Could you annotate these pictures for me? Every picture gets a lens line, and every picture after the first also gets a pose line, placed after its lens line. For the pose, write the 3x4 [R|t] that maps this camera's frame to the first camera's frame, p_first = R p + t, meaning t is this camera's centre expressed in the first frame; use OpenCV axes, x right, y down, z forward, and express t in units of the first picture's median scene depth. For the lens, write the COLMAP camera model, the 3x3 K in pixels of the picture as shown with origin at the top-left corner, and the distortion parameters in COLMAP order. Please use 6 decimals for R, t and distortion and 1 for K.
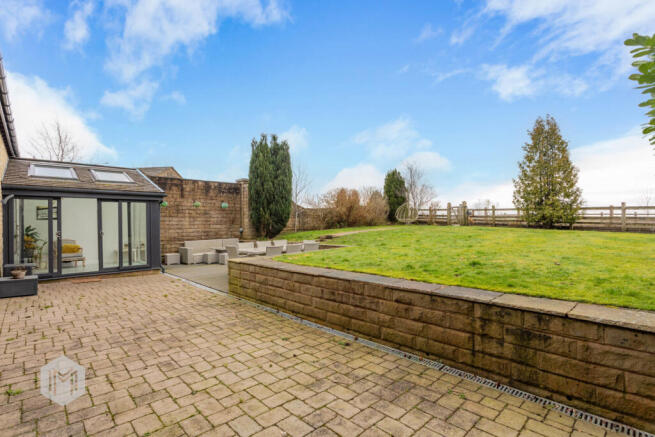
lens RADIAL K [[316.9, 0, 327.5], [0, 316.9, 218.5], [0, 0, 1]] dist [-0.002756, -0.000158]
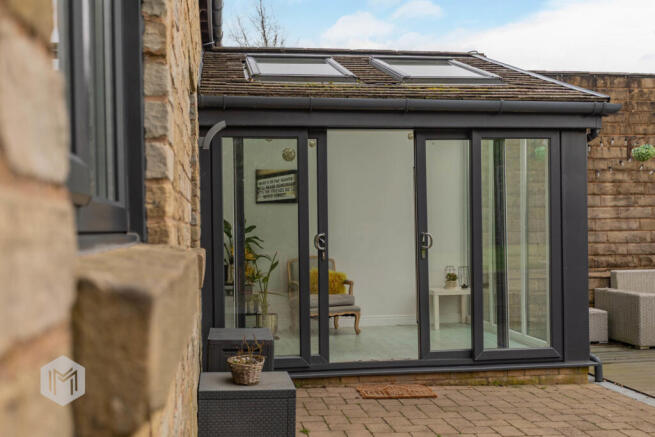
lens RADIAL K [[752.9, 0, 327.3], [0, 752.9, 231.8], [0, 0, 1]] dist [0.008510, 0.031677]
pose [[0.822037, 0.004947, -0.569413, -0.246434], [0.010138, 0.999677, 0.023320, 0.013108], [0.569344, -0.024943, 0.821721, 0.221533]]
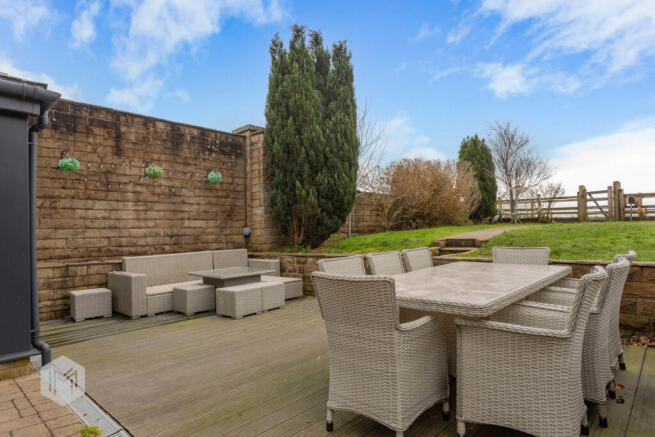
lens RADIAL K [[382.7, 0, 327.5], [0, 382.7, 218.5], [0, 0, 1]] dist [0.003054, 0.000642]
pose [[0.998089, -0.009780, 0.061012, -0.209028], [0.011112, 0.999706, -0.021536, 0.033690], [-0.060783, 0.022173, 0.997905, 0.468337]]
